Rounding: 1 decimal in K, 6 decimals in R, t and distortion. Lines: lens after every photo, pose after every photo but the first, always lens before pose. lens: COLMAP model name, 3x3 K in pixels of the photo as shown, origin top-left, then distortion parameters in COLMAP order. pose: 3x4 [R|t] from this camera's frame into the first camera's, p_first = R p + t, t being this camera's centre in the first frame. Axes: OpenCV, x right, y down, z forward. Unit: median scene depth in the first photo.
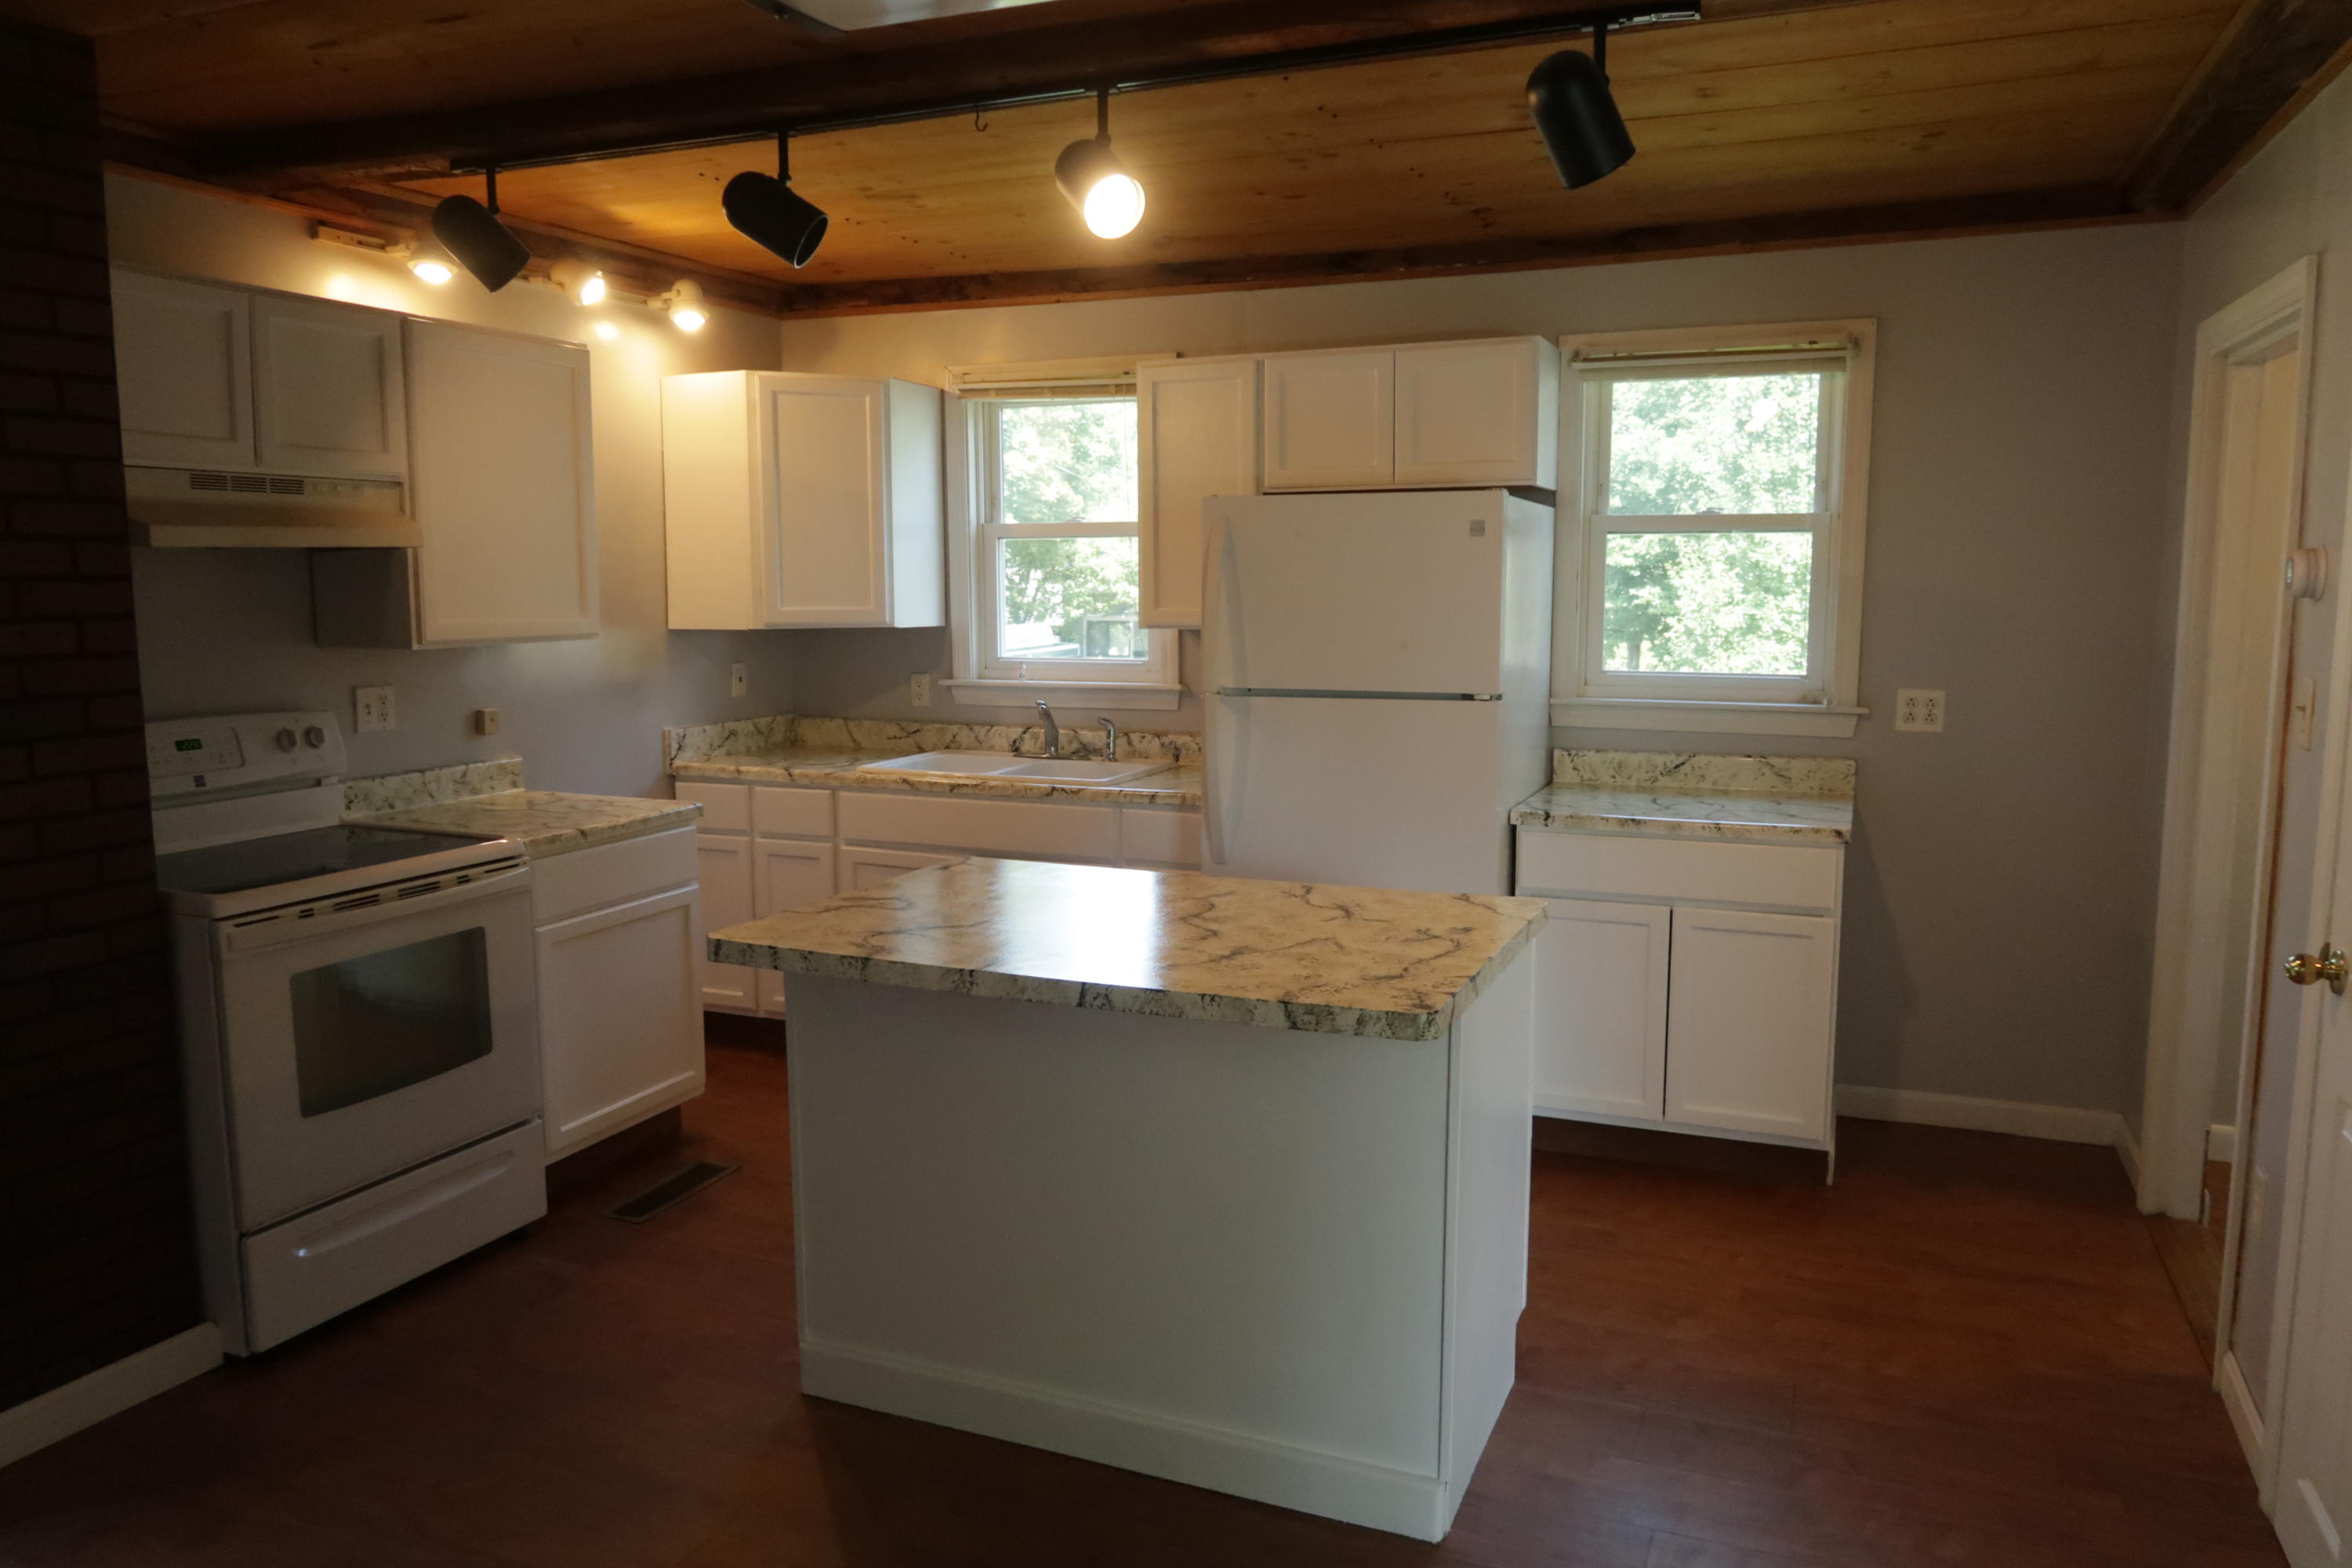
lens RADIAL K [[1615.1, 0, 1241.6], [0, 1615.1, 785.4], [0, 0, 1]] dist [-0.009954, 0.002762]
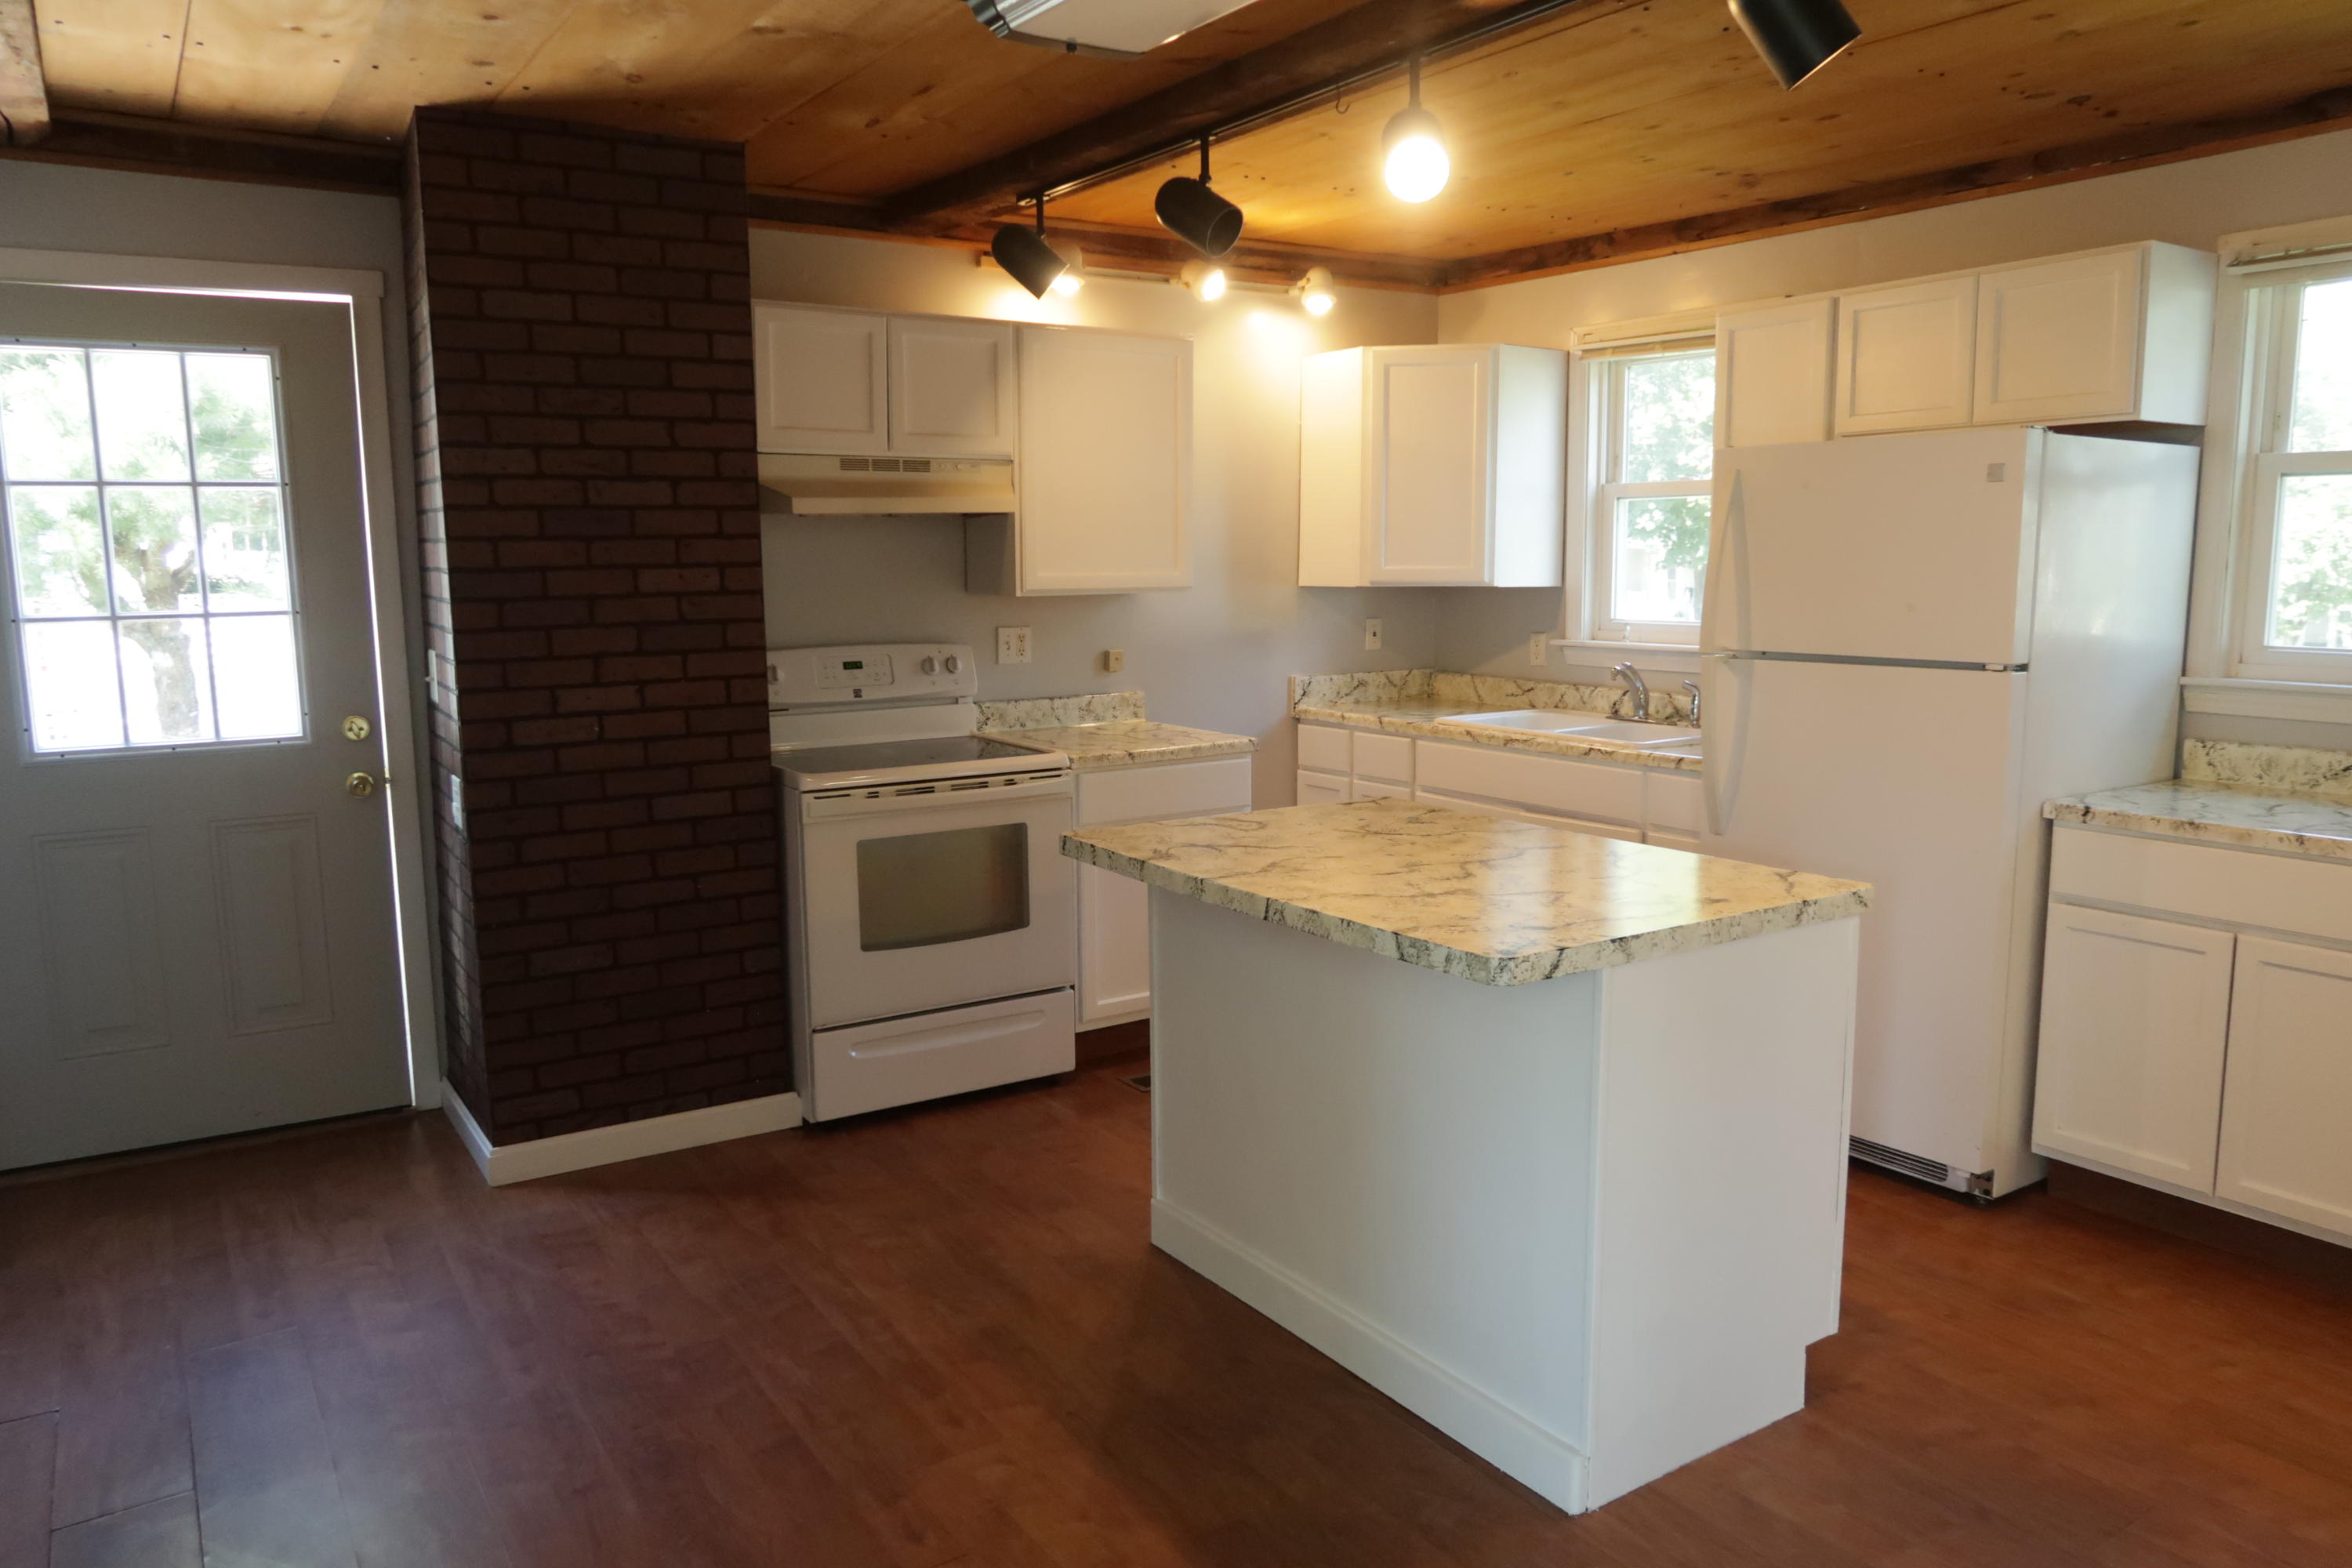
lens RADIAL K [[1615.1, 0, 1158.4], [0, 1615.1, 773.9], [0, 0, 1]] dist [-0.009954, 0.002762]
pose [[0.837025, 0.072092, -0.542395, 0.242969], [-0.065653, 0.997353, 0.031246, 0.005161], [0.543212, 0.009456, 0.839542, 0.024370]]
